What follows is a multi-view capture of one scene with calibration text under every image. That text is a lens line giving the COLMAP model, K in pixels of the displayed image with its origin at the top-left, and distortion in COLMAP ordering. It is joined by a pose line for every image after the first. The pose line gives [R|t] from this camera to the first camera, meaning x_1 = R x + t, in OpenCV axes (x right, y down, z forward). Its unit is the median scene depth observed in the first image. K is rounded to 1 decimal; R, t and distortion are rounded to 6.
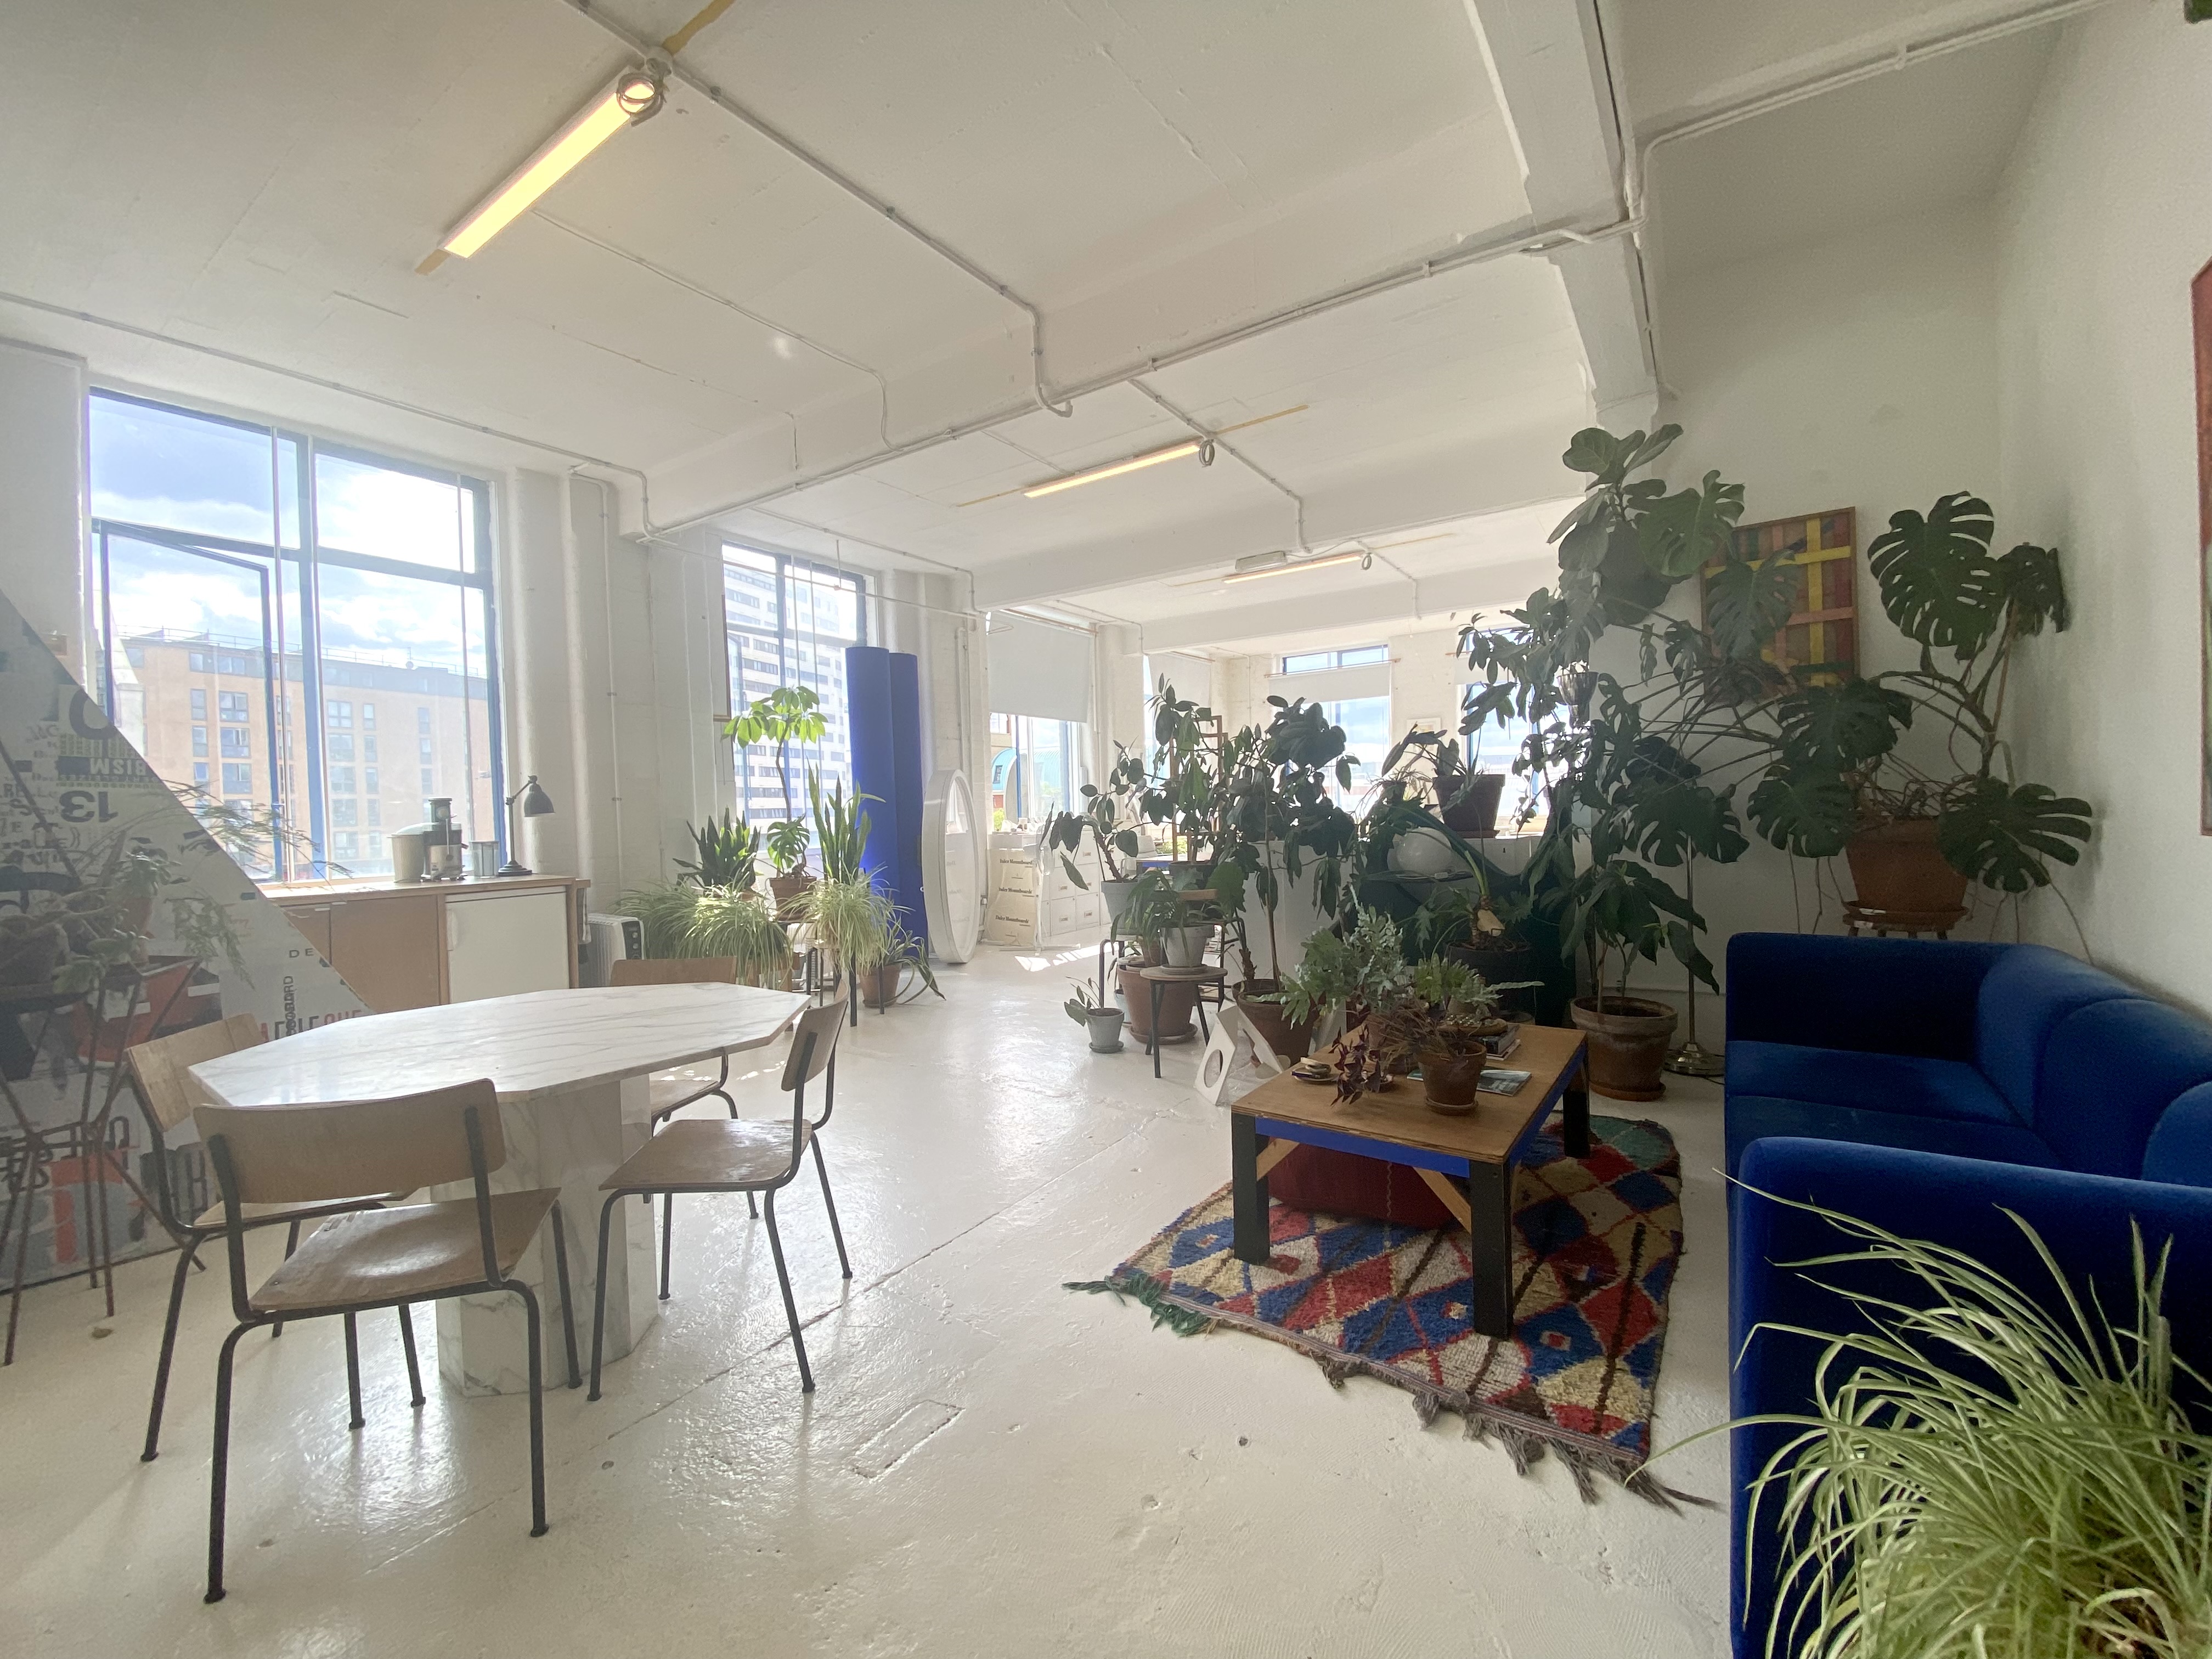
lens RADIAL K [[900.2, 0, 1101.5], [0, 900.2, 830.2], [0, 0, 1]] dist [-0.002235, -0.000140]
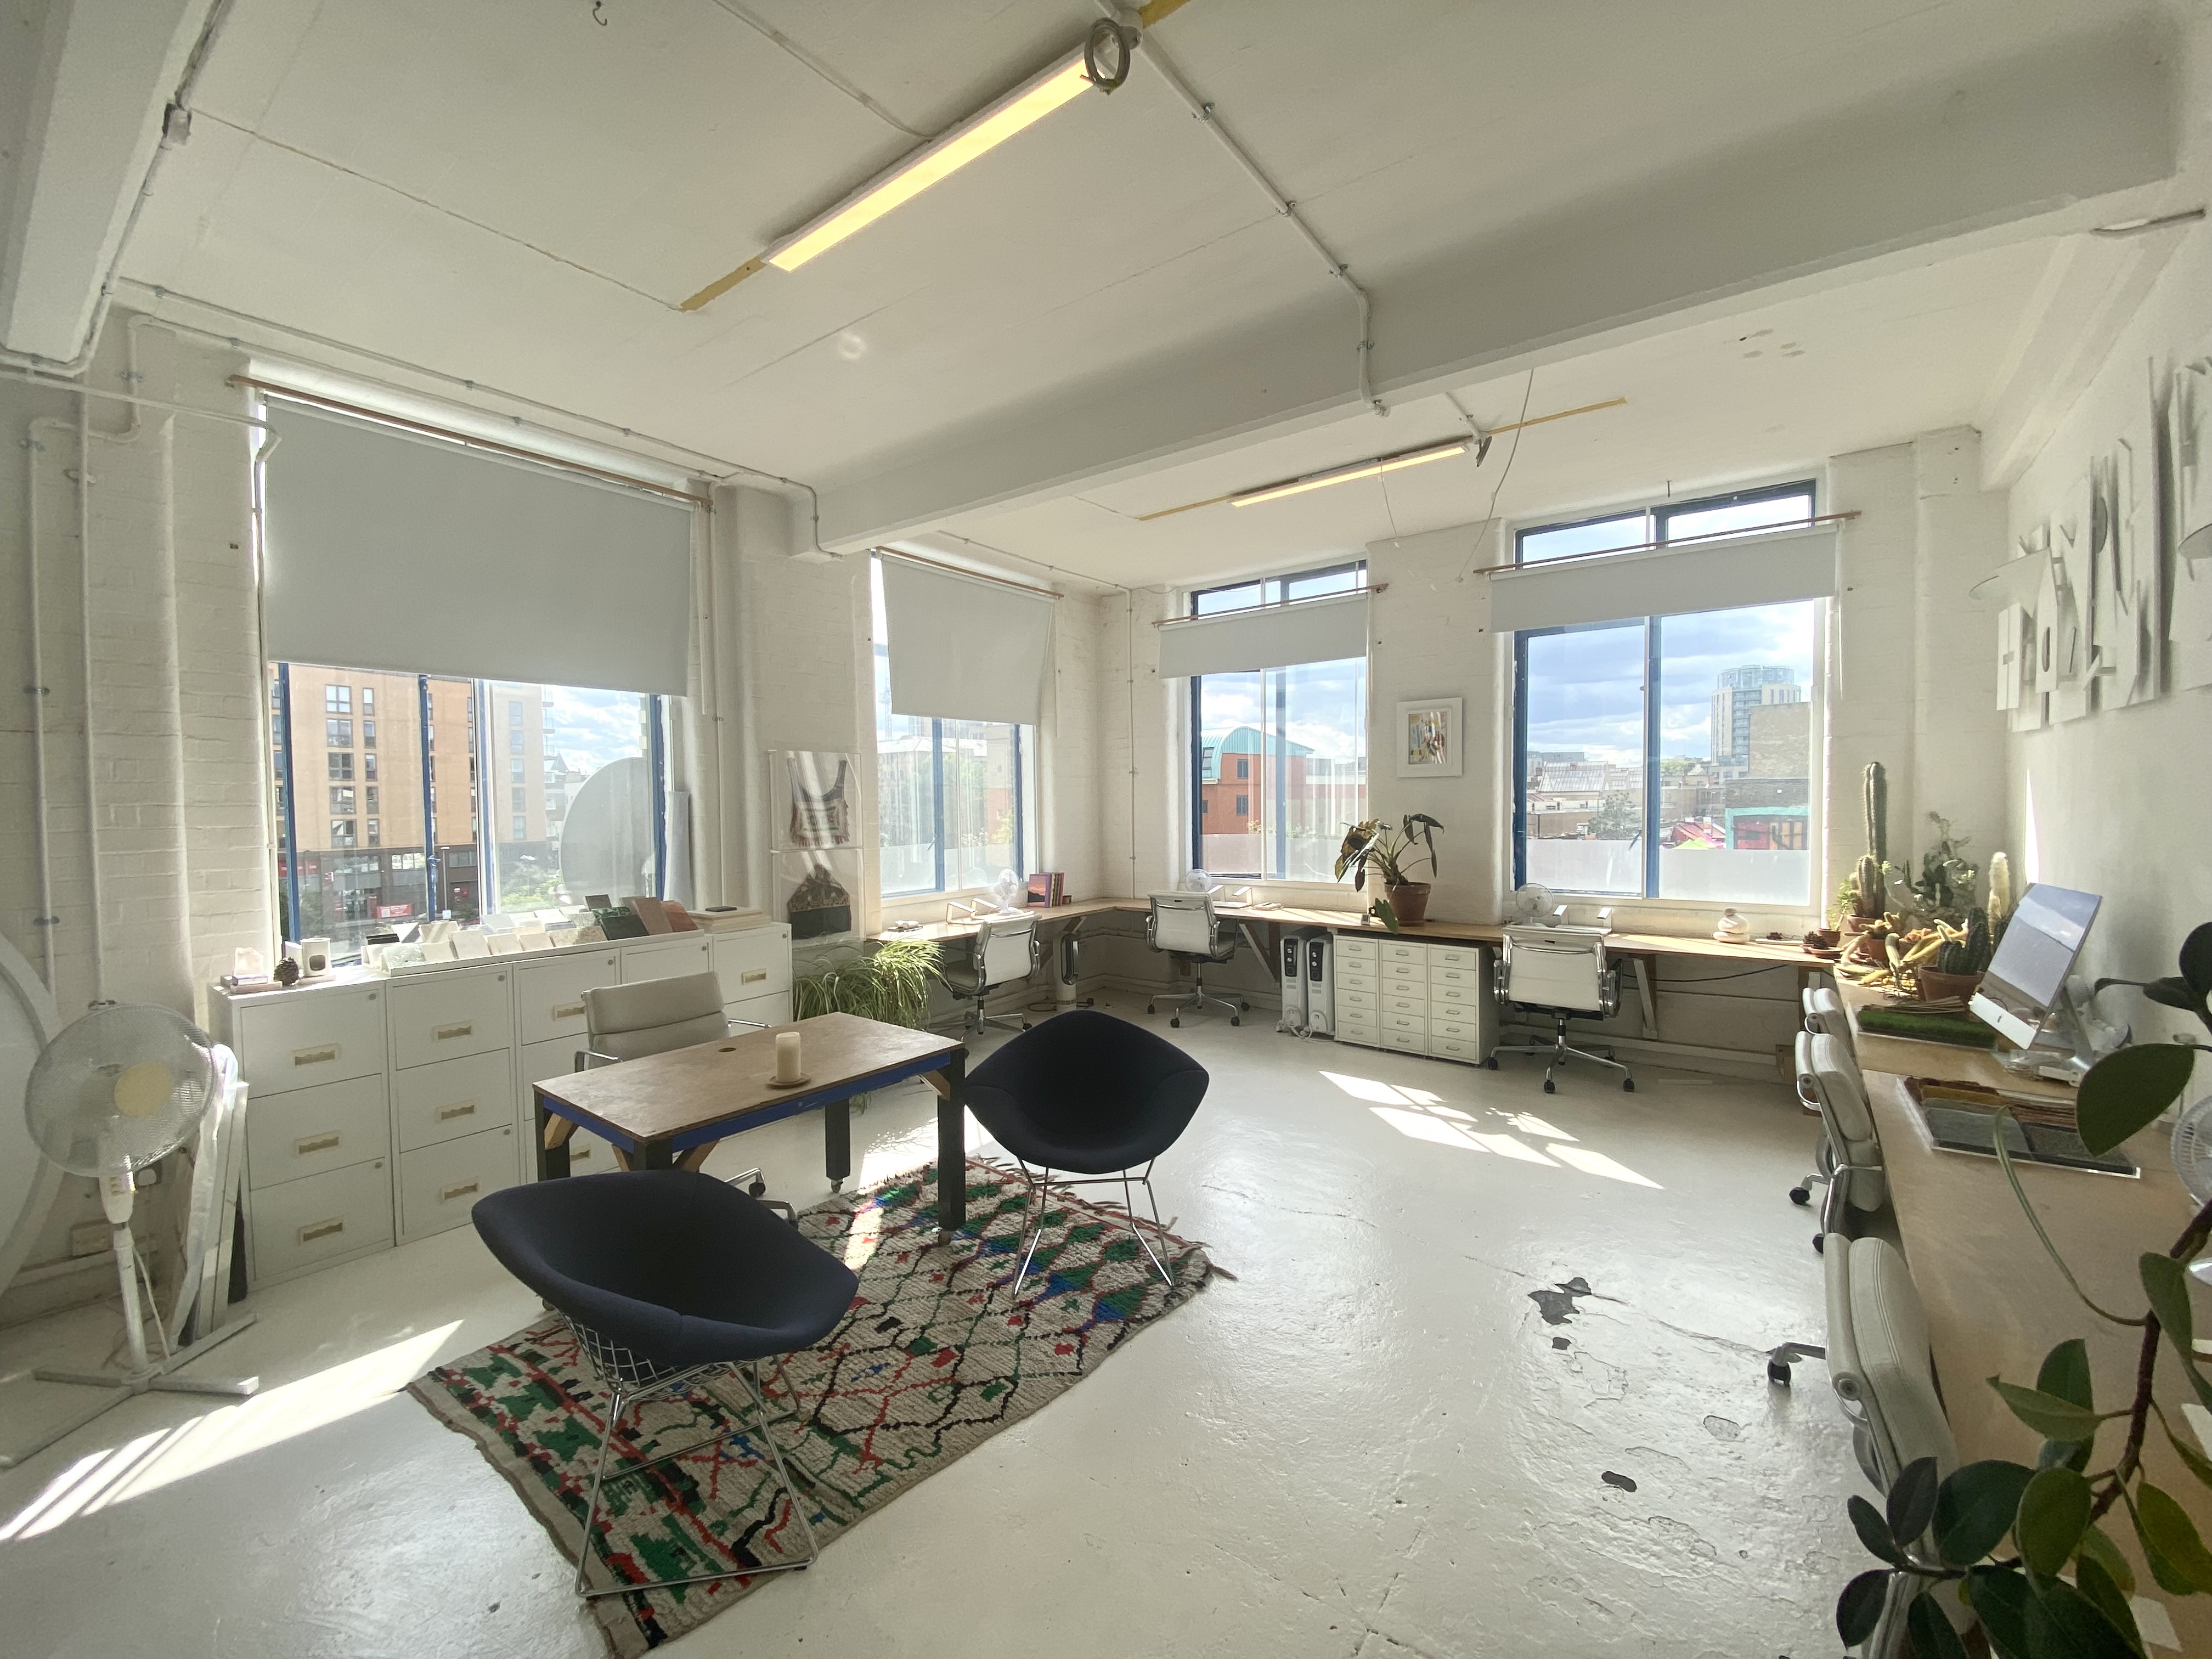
lens RADIAL K [[900.2, 0, 1108.6], [0, 900.2, 824.2], [0, 0, 1]] dist [-0.002235, -0.000140]
pose [[0.998861, 0.016062, -0.044930, 0.192747], [-0.016078, 0.999871, 0.000015, -0.047727], [0.044925, 0.000708, 0.998990, 0.464780]]
